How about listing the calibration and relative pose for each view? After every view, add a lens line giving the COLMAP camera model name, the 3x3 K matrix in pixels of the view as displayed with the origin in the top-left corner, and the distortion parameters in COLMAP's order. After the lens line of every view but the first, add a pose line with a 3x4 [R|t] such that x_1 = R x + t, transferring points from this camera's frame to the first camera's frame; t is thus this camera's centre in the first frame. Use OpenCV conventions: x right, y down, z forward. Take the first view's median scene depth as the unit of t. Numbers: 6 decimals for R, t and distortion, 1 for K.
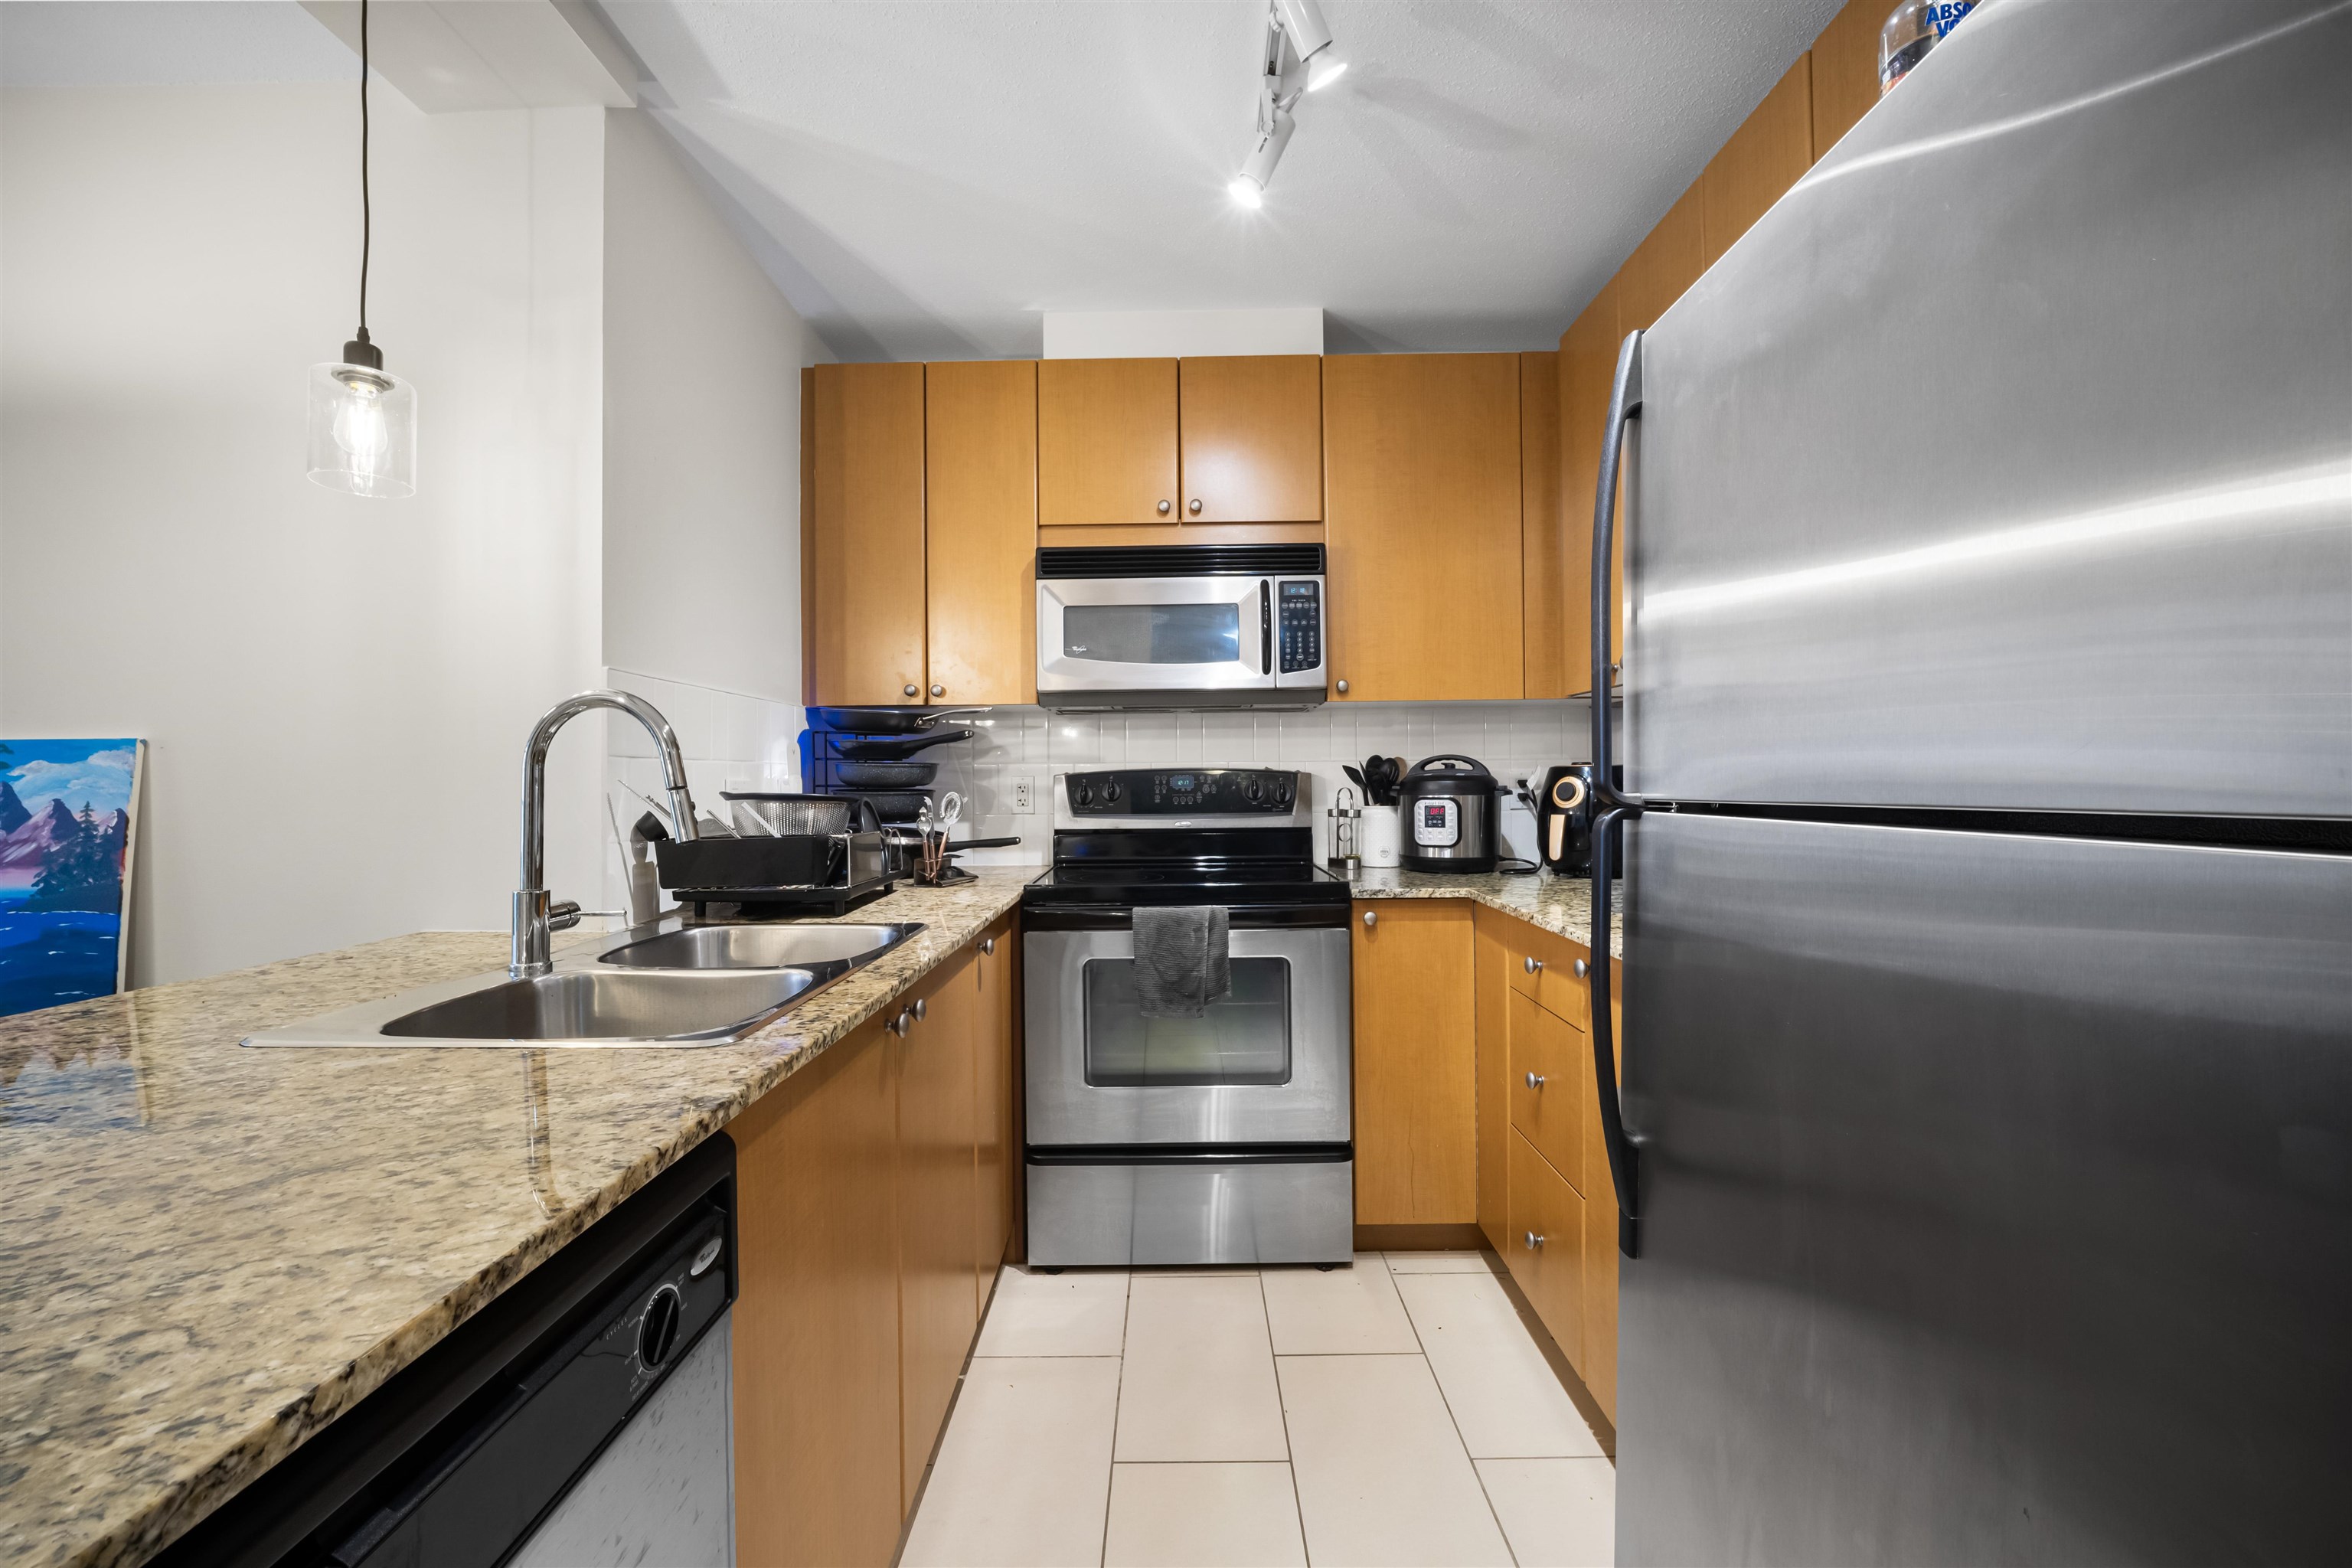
lens RADIAL K [[940.7, 0, 1165.5], [0, 940.7, 779.9], [0, 0, 1]] dist [-0.024982, 0.005928]
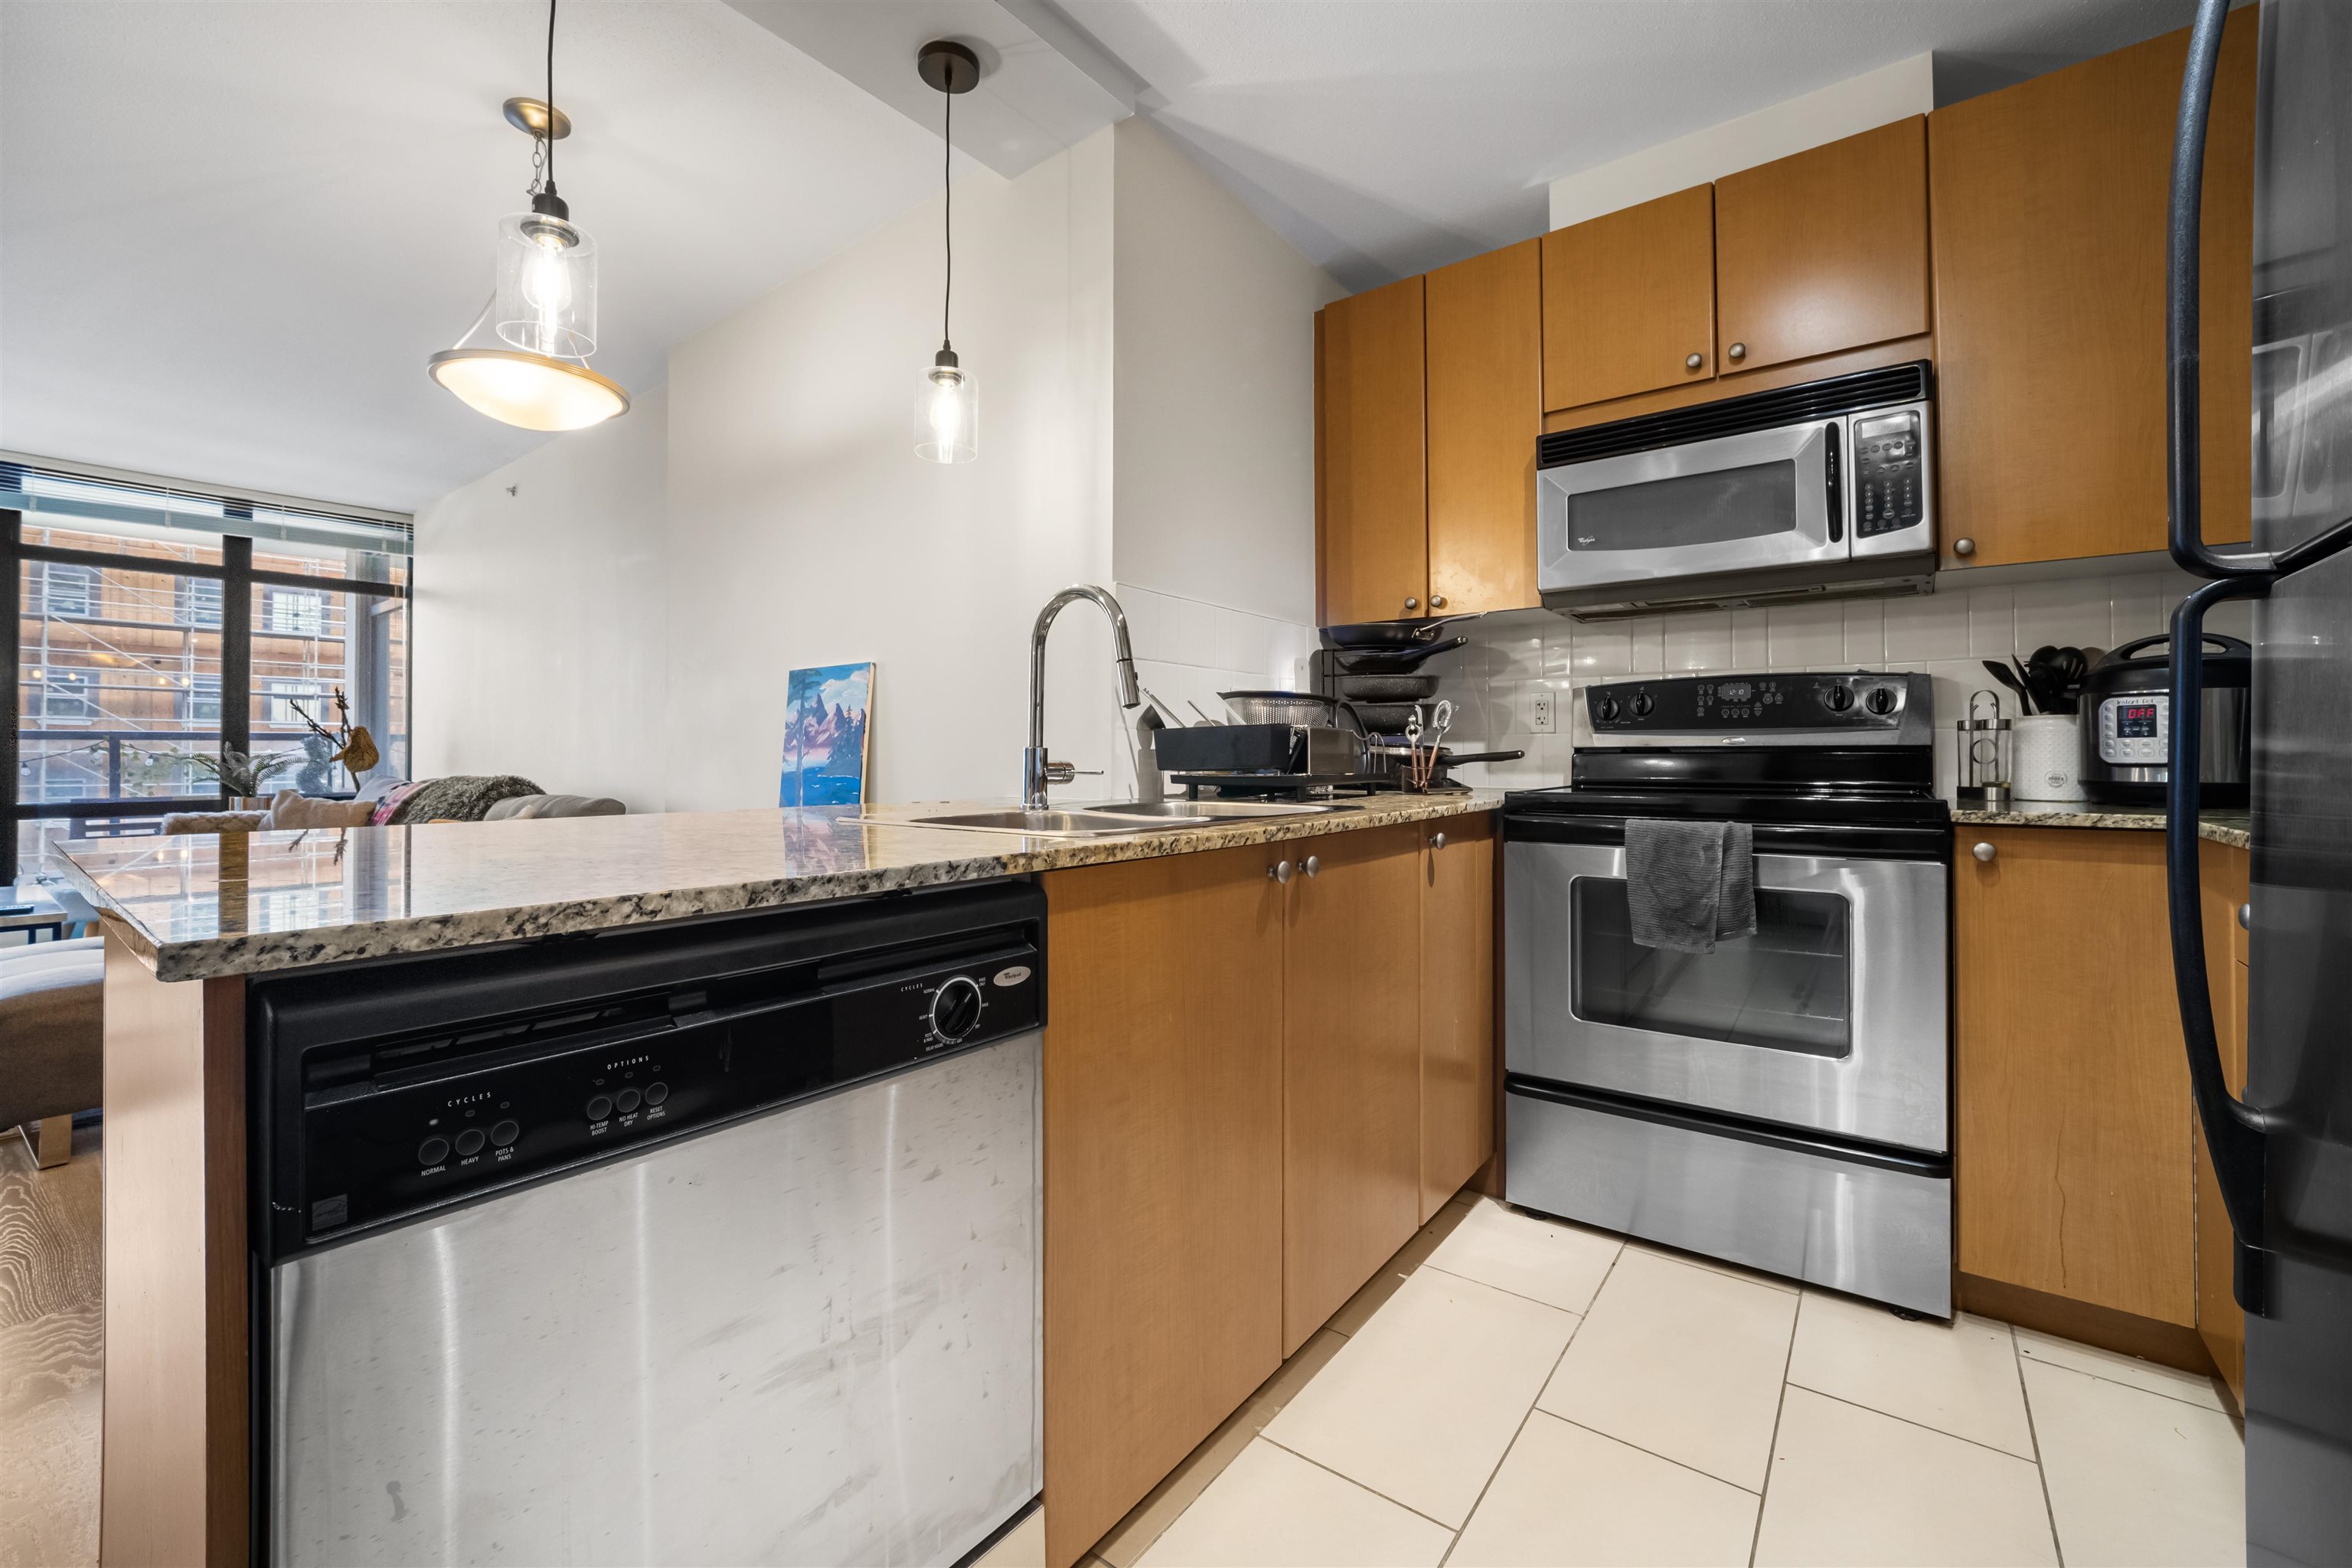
lens RADIAL K [[952.8, 0, 1166.5], [0, 952.8, 748.6], [0, 0, 1]] dist [-0.025022, 0.004595]
pose [[0.799764, 0.002900, -0.600308, 0.145831], [-0.006524, 0.999971, -0.003861, 0.073929], [0.600280, 0.007004, 0.799759, 0.039857]]
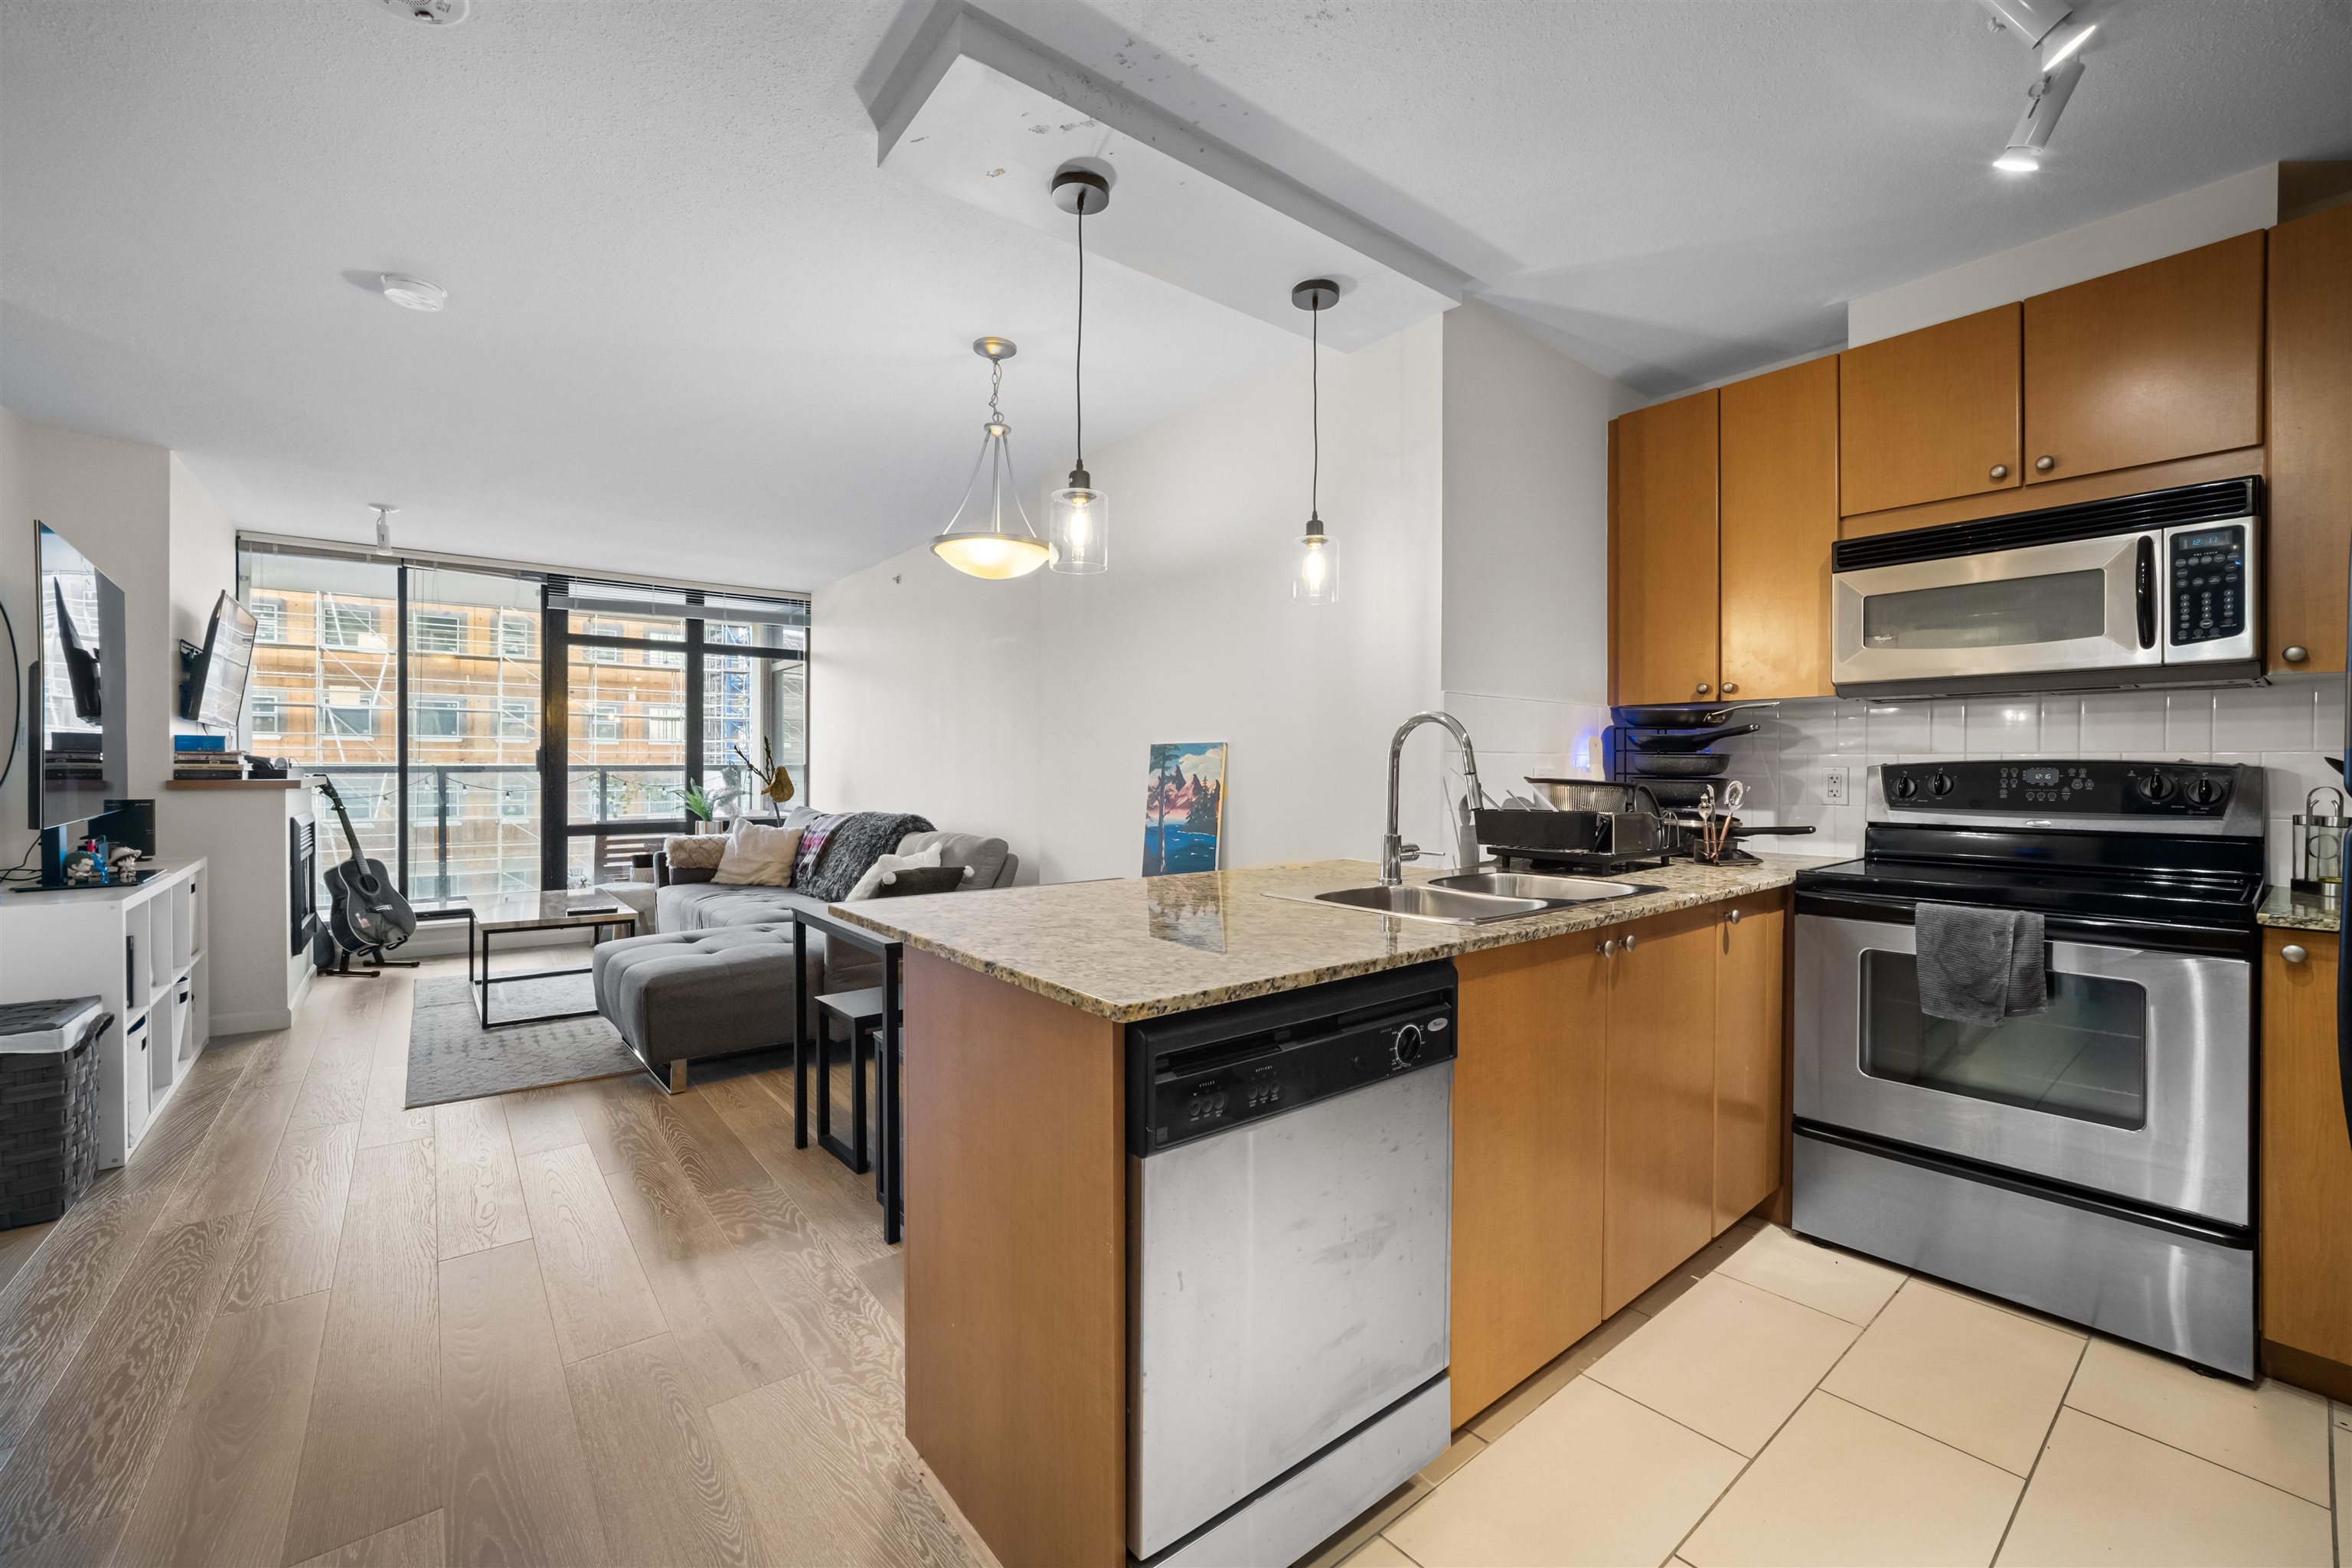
lens RADIAL K [[940.9, 0, 1172.4], [0, 940.9, 772.9], [0, 0, 1]] dist [-0.025466, 0.005332]
pose [[0.631876, 0.015587, -0.774913, 0.214725], [-0.009187, 0.999878, 0.012621, -0.004577], [0.775015, -0.000856, 0.631942, -0.208435]]
